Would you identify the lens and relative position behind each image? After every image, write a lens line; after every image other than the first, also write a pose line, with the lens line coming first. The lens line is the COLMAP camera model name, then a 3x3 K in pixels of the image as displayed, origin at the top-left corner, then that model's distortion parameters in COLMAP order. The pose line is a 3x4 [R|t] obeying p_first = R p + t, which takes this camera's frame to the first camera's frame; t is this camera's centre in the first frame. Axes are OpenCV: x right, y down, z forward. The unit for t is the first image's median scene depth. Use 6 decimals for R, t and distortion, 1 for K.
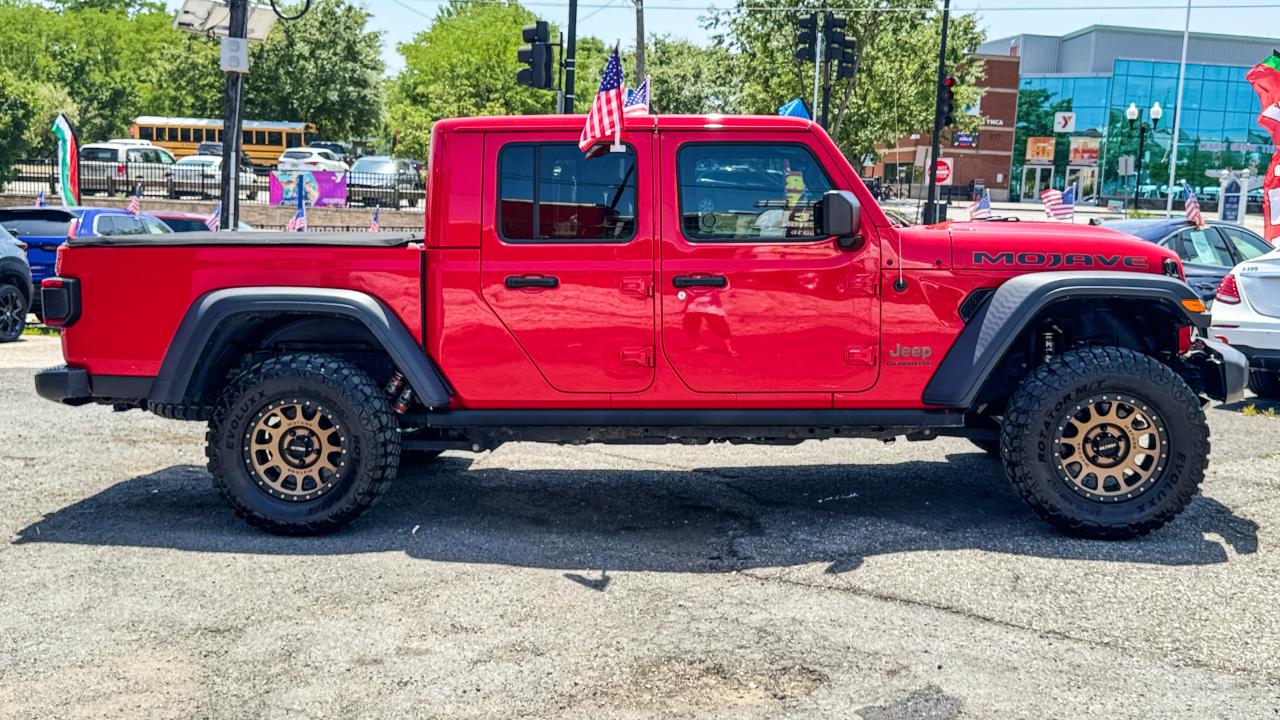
lens RADIAL K [[1588.7, 0, 642.4], [0, 1588.7, 362.1], [0, 0, 1]] dist [0.081257, 0.000000]
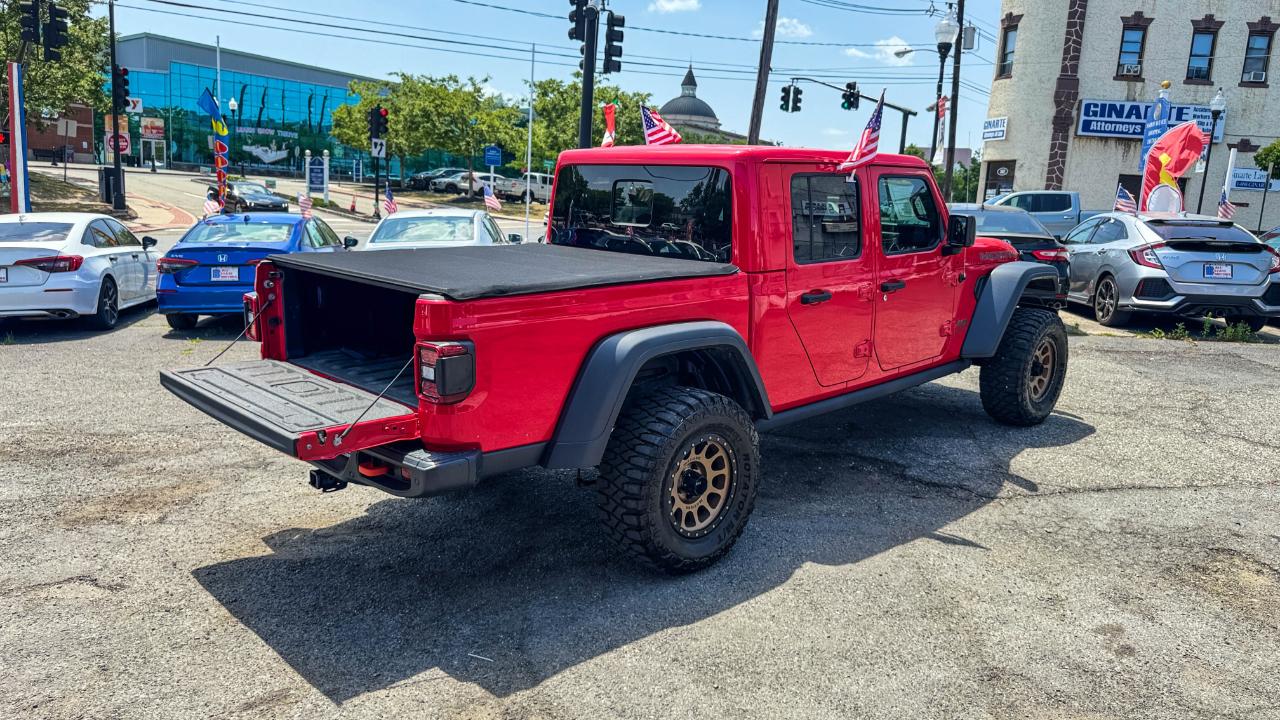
lens RADIAL K [[980.9, 0, 635.0], [0, 980.9, 381.1], [0, 0, 1]] dist [0.029812, -0.027918]
pose [[0.612237, -0.154010, 0.775530, -0.709753], [0.055622, 0.986806, 0.152056, -0.105311], [-0.788715, -0.049958, 0.612726, 0.656294]]
